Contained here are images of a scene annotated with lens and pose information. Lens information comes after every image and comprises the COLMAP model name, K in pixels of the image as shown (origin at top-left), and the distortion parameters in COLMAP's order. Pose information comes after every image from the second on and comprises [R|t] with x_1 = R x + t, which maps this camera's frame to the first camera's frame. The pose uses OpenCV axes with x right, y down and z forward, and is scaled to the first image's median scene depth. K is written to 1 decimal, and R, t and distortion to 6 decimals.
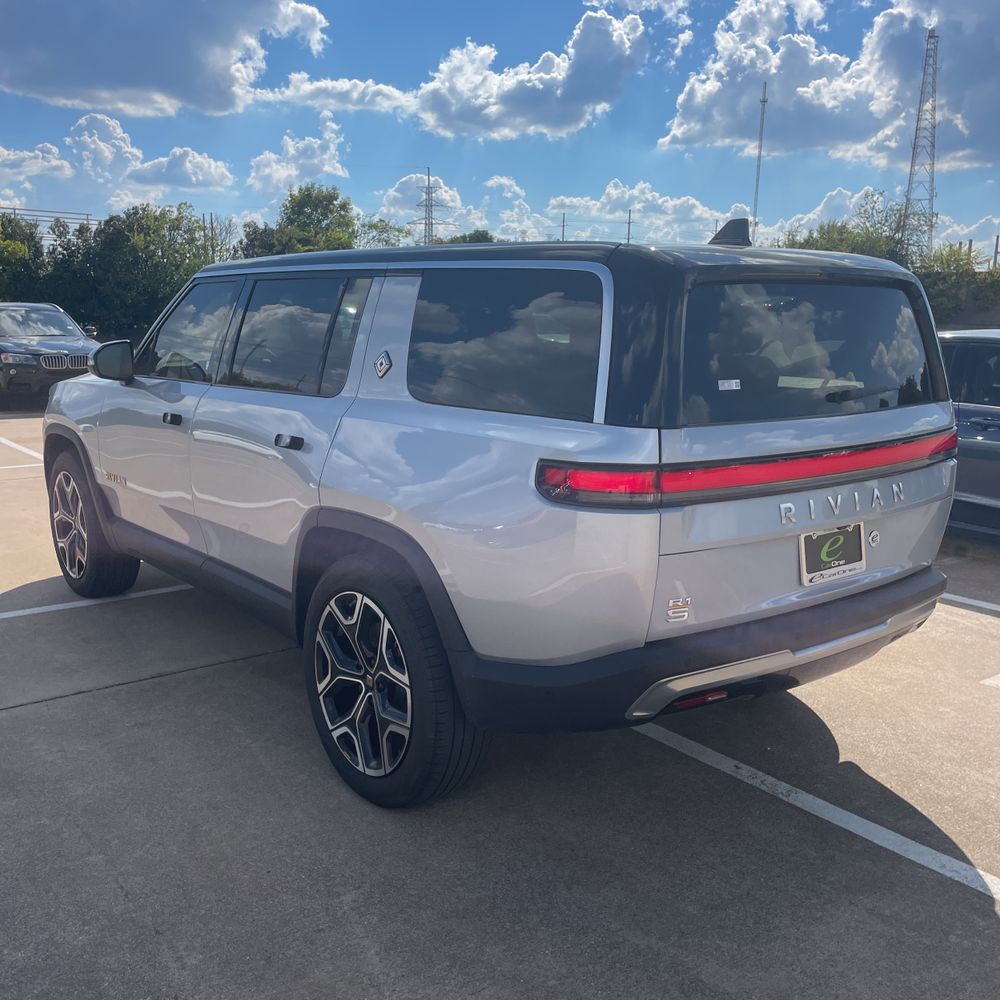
lens RADIAL K [[1009.9, 0, 495.1], [0, 1009.9, 505.3], [0, 0, 1]] dist [0.085109, -0.111834]
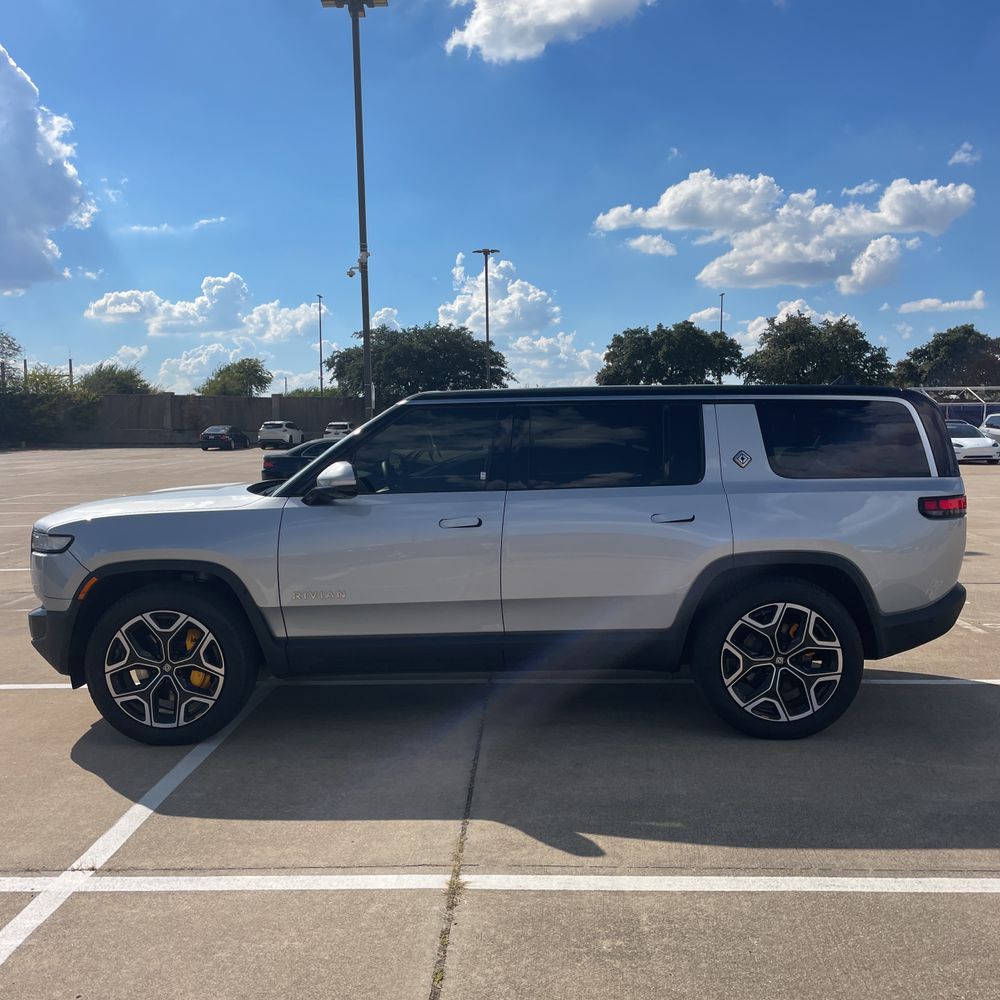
lens RADIAL K [[1009.9, 0, 495.1], [0, 1009.9, 505.3], [0, 0, 1]] dist [0.085109, -0.111834]
pose [[0.624910, -0.071473, 0.777418, -1.546230], [0.160173, 0.986355, -0.038070, -0.069128], [-0.764089, 0.148312, 0.627831, 0.316732]]
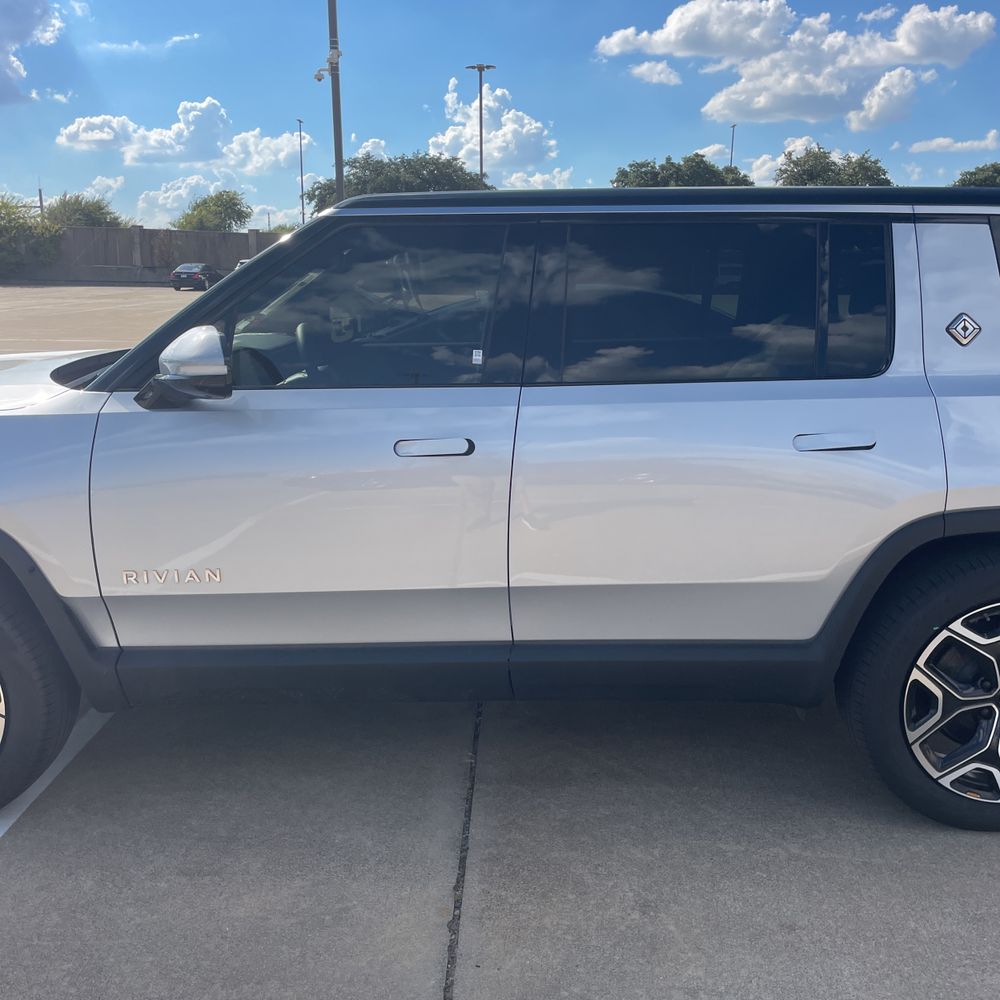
lens RADIAL K [[1009.9, 0, 495.1], [0, 1009.9, 505.3], [0, 0, 1]] dist [0.085109, -0.111834]
pose [[0.619211, -0.180774, 0.764132, -1.003410], [0.148699, 0.982526, 0.111943, -0.146083], [-0.771016, 0.044309, 0.635272, 0.758536]]
